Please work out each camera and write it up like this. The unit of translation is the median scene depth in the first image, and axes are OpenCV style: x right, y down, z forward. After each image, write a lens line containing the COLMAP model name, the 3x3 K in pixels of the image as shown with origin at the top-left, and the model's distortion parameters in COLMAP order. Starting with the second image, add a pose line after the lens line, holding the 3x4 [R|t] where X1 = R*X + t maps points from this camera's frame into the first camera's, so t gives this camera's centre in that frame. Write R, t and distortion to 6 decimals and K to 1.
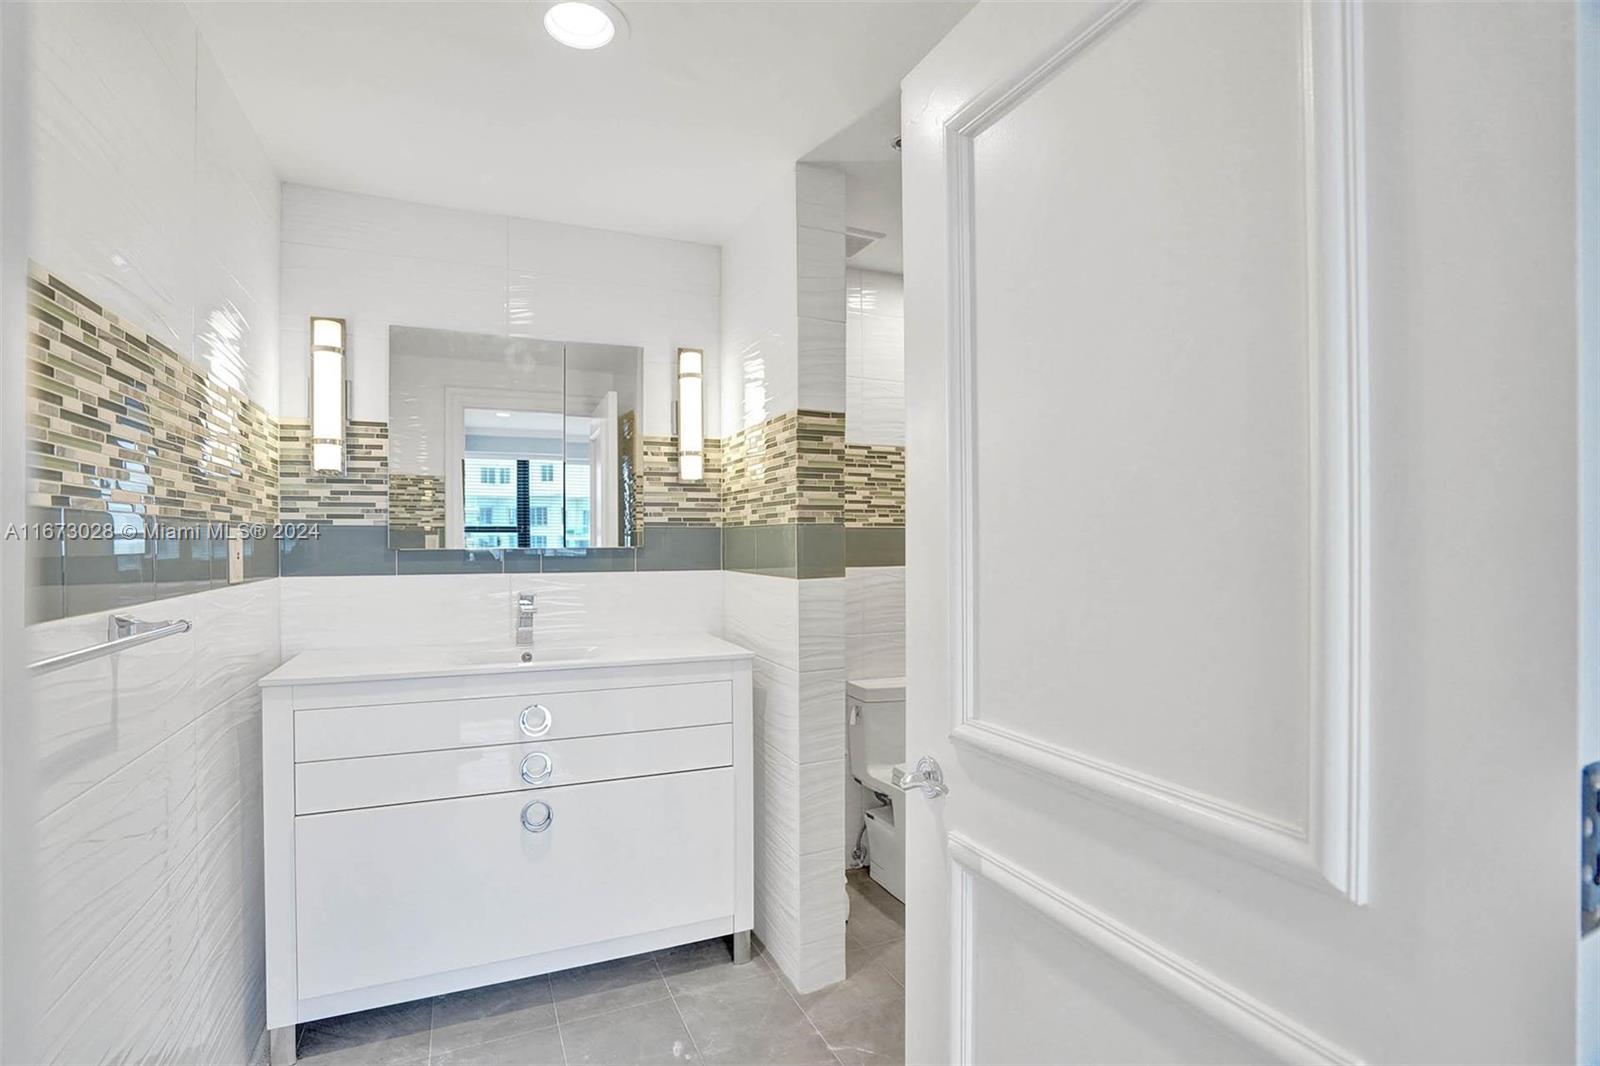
lens RADIAL K [[748.2, 0, 797.4], [0, 748.2, 535.9], [0, 0, 1]] dist [-0.015318, 0.006376]
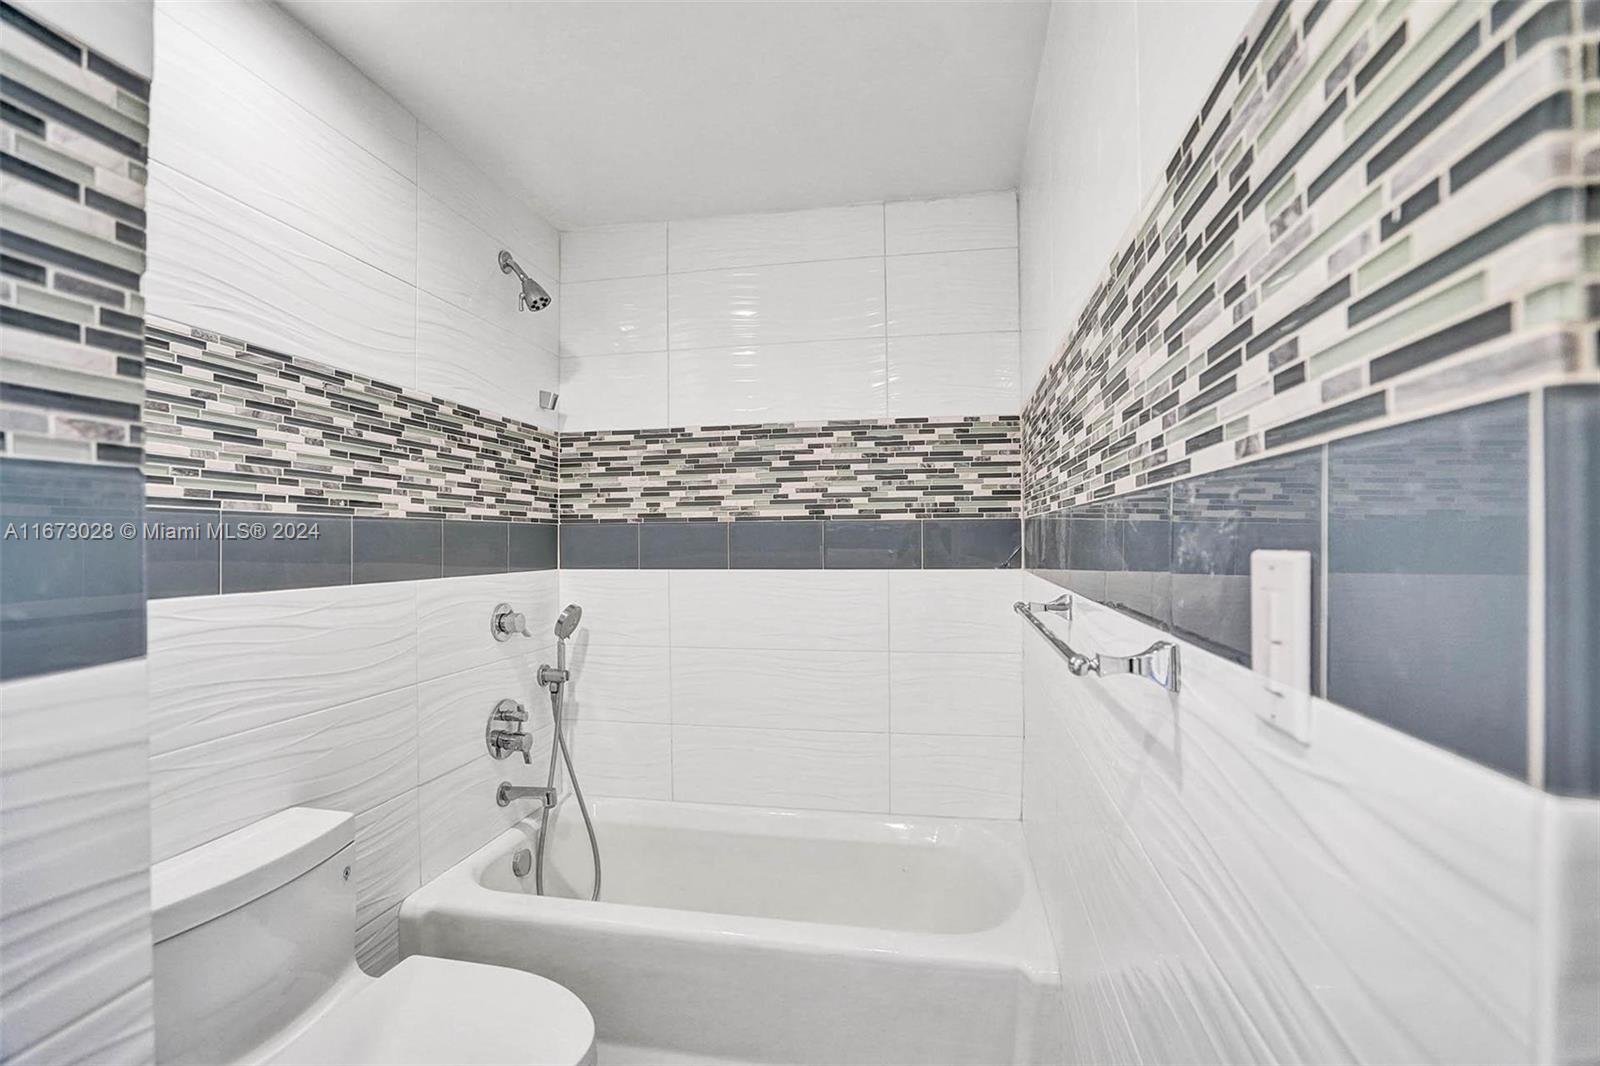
lens RADIAL K [[748.2, 0, 800.3], [0, 748.2, 538.9], [0, 0, 1]] dist [-0.015318, 0.006376]
pose [[0.583068, 0.004780, 0.812409, -0.020784], [-0.001928, 0.999988, -0.004500, 0.011019], [-0.812421, 0.001057, 0.583070, 0.634195]]
